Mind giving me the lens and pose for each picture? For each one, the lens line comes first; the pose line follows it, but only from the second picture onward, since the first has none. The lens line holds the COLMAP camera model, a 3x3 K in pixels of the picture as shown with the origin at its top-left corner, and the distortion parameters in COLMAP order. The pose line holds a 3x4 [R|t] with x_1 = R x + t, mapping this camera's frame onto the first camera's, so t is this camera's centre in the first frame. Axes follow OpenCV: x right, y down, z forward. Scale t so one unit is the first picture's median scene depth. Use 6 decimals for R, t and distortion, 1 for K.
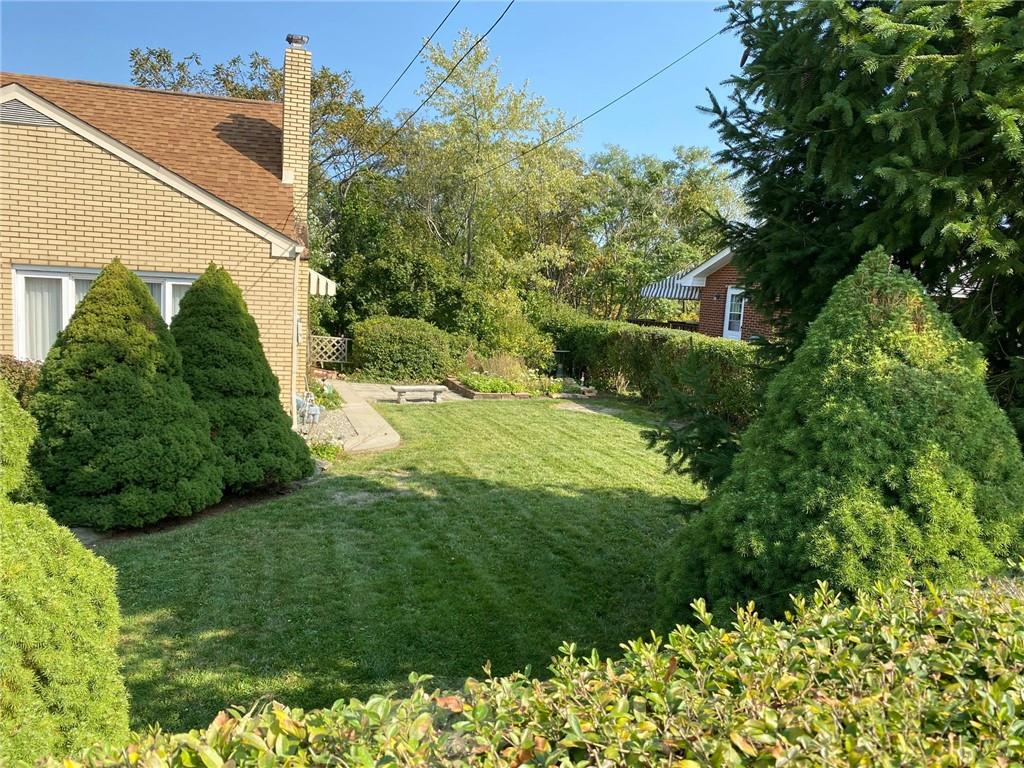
lens RADIAL K [[789.5, 0, 512.1], [0, 789.5, 385.0], [0, 0, 1]] dist [0.023706, -0.046226]
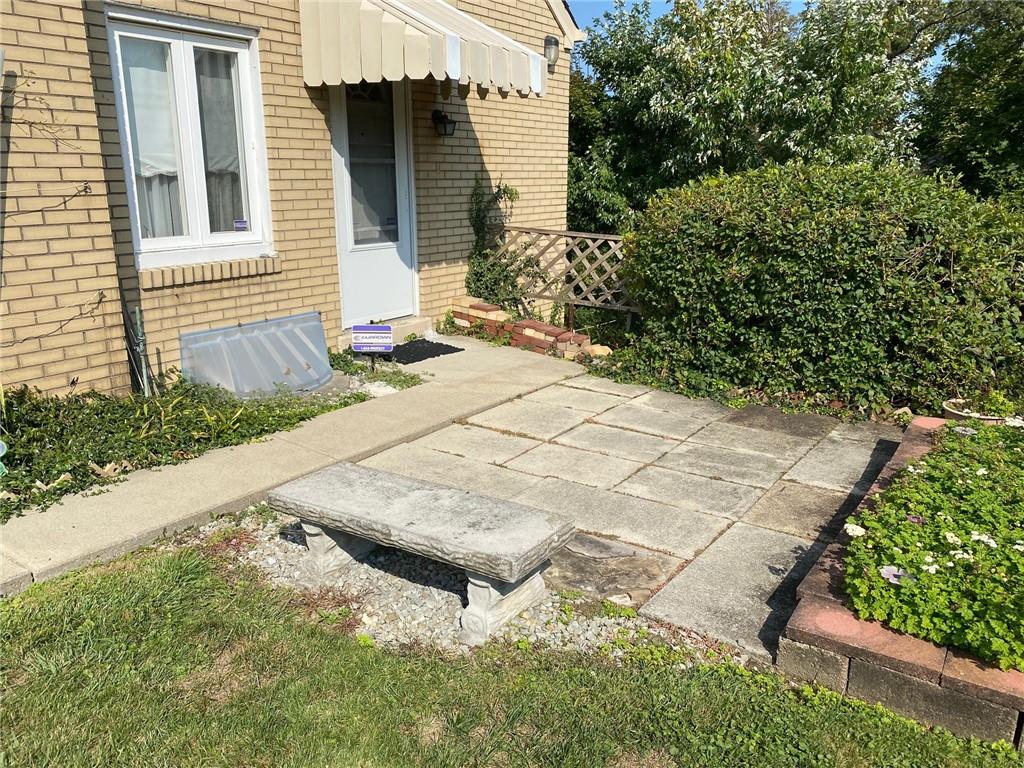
lens RADIAL K [[789.5, 0, 502.1], [0, 789.5, 389.6], [0, 0, 1]] dist [0.023706, -0.046226]
pose [[0.602634, 0.149505, -0.783888, 0.040848], [-0.058371, 0.987921, 0.143544, -0.068168], [0.795880, -0.040748, 0.604082, 1.259921]]
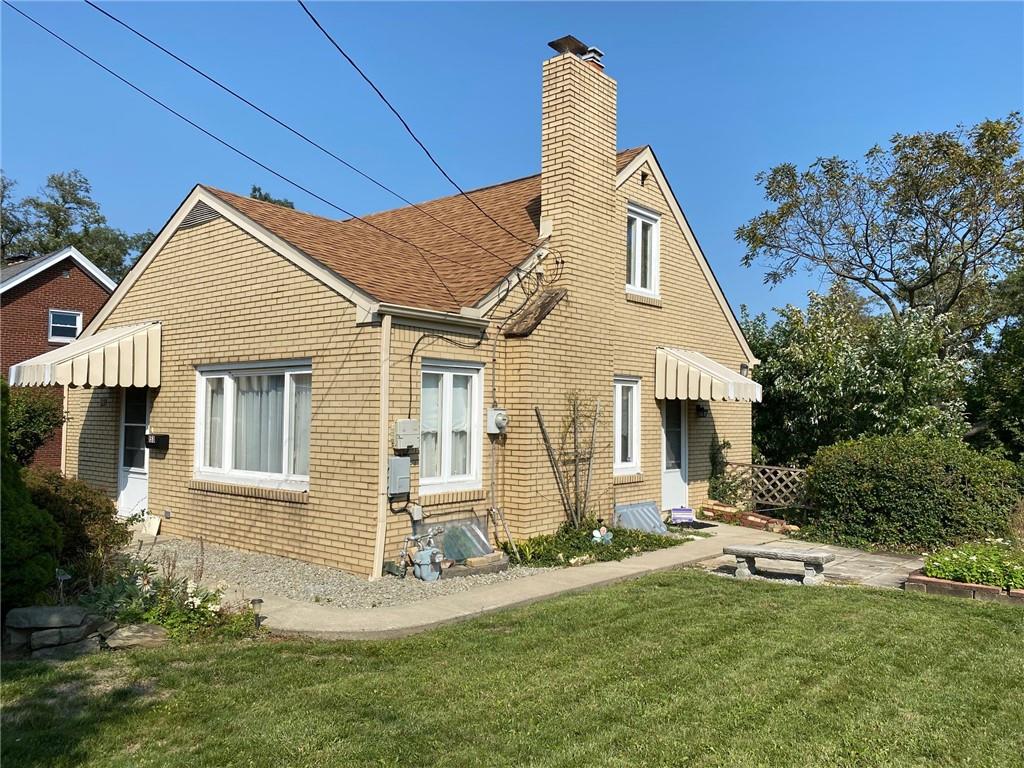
lens RADIAL K [[789.5, 0, 513.4], [0, 789.5, 373.6], [0, 0, 1]] dist [0.023706, -0.046226]
pose [[0.536299, -0.093974, -0.838780, 0.351375], [-0.085842, 0.982556, -0.164968, -0.015744], [0.839651, 0.160474, 0.518877, 0.754837]]
